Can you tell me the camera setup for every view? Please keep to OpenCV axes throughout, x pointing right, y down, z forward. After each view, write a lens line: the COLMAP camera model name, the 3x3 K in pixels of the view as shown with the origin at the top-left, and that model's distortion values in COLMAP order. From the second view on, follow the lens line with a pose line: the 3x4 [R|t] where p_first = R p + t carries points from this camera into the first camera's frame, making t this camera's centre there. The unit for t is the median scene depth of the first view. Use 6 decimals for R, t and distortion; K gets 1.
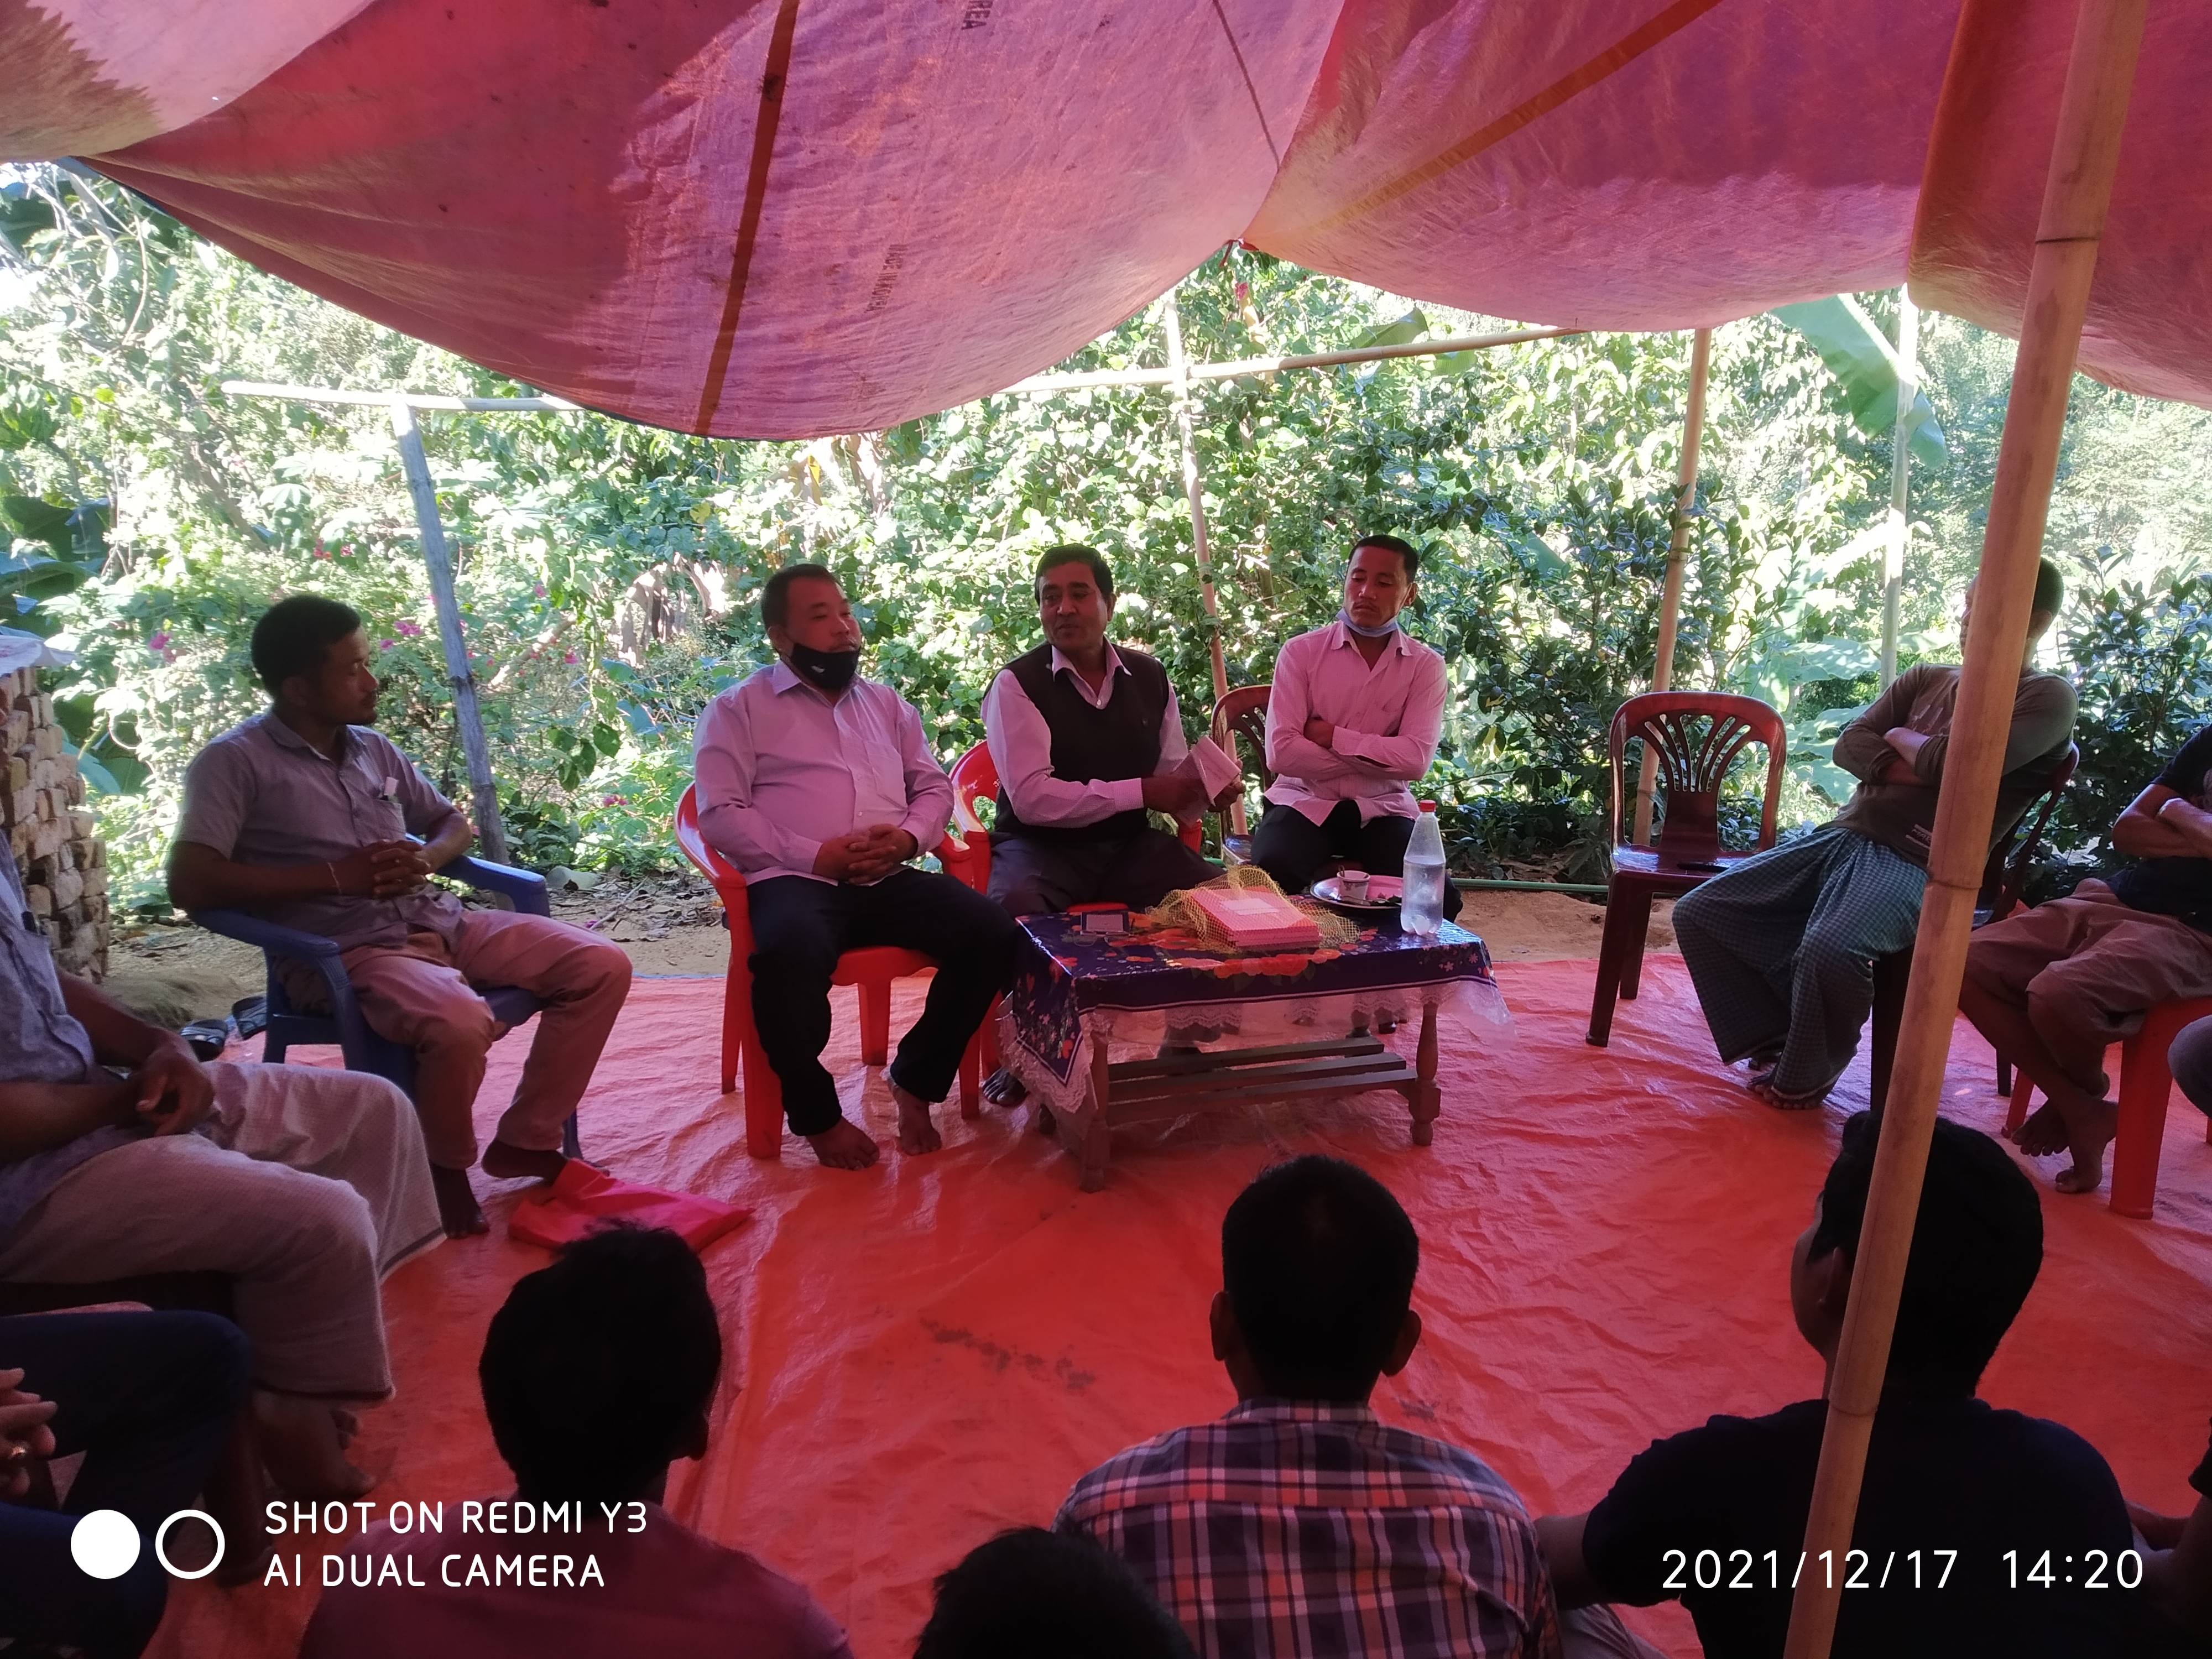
lens RADIAL K [[1648.4, 0, 1132.7], [0, 1648.4, 813.5], [0, 0, 1]] dist [0.063669, -0.041119]
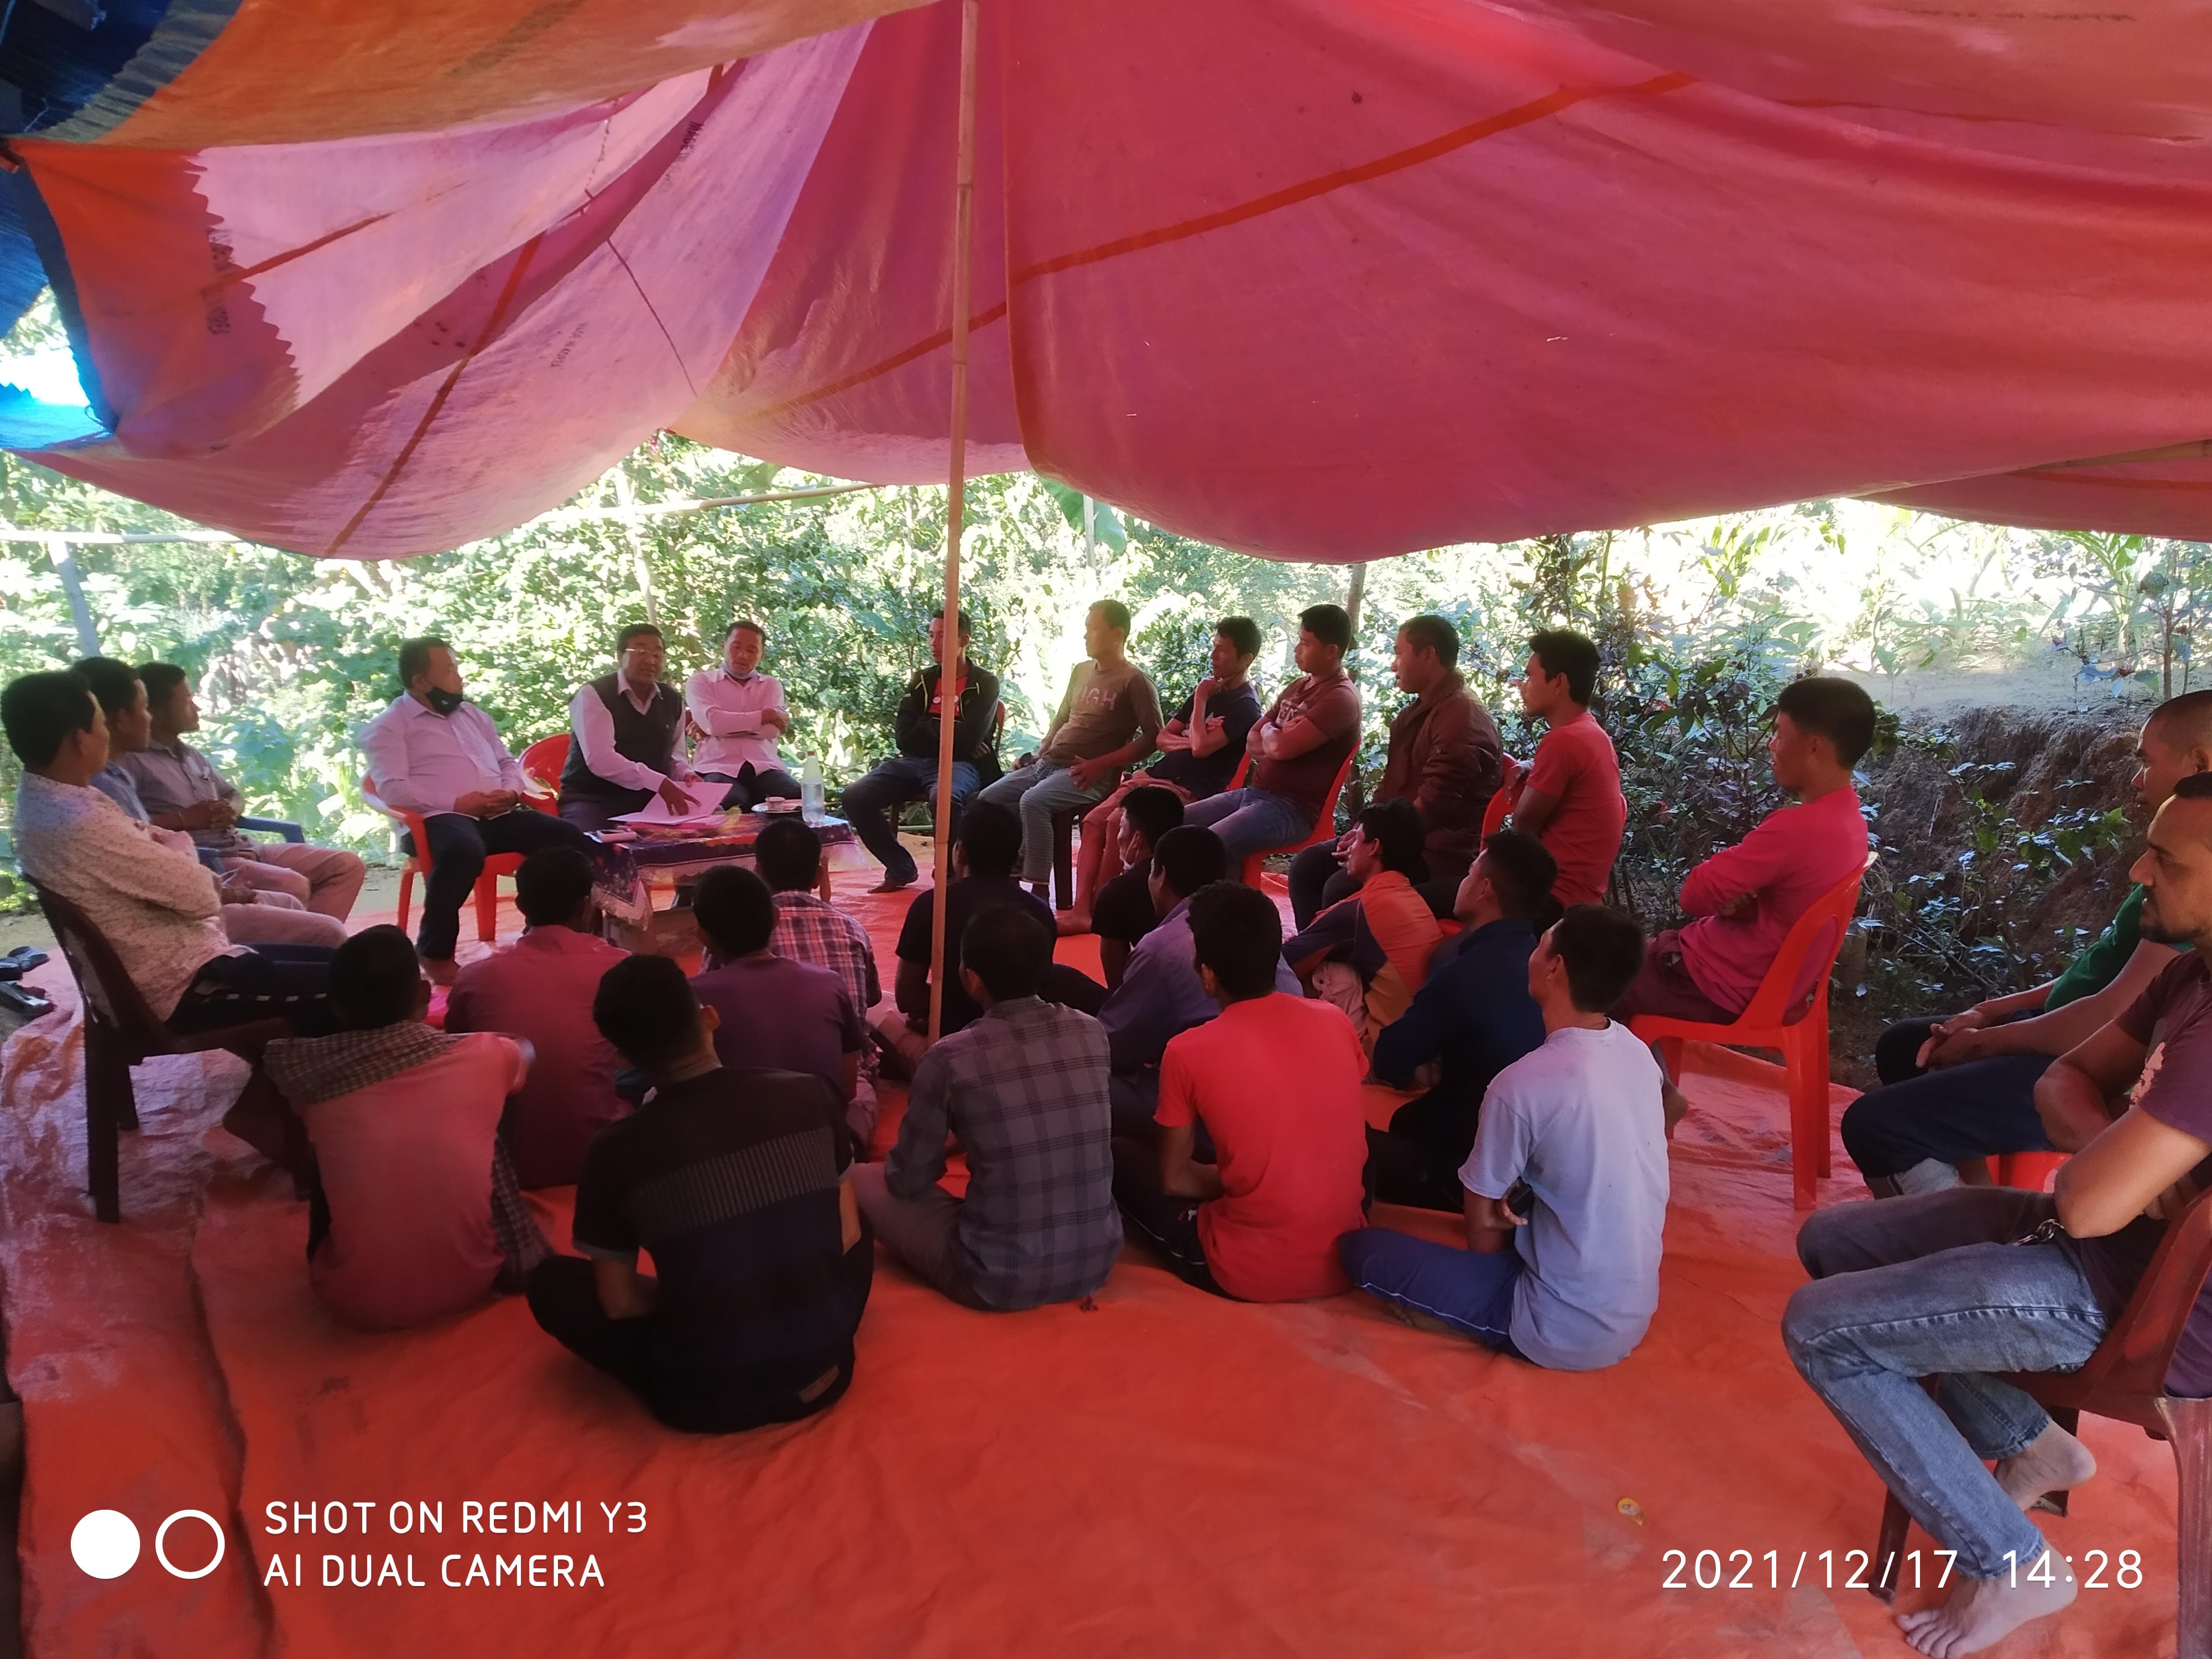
lens RADIAL K [[1648.4, 0, 1059.8], [0, 1648.4, 843.3], [0, 0, 1]] dist [0.063669, -0.041119]
pose [[0.945313, -0.074596, 0.317520, -0.108984], [0.084056, 0.996330, -0.016180, 0.103088], [-0.315147, 0.041984, 0.948114, -0.588794]]
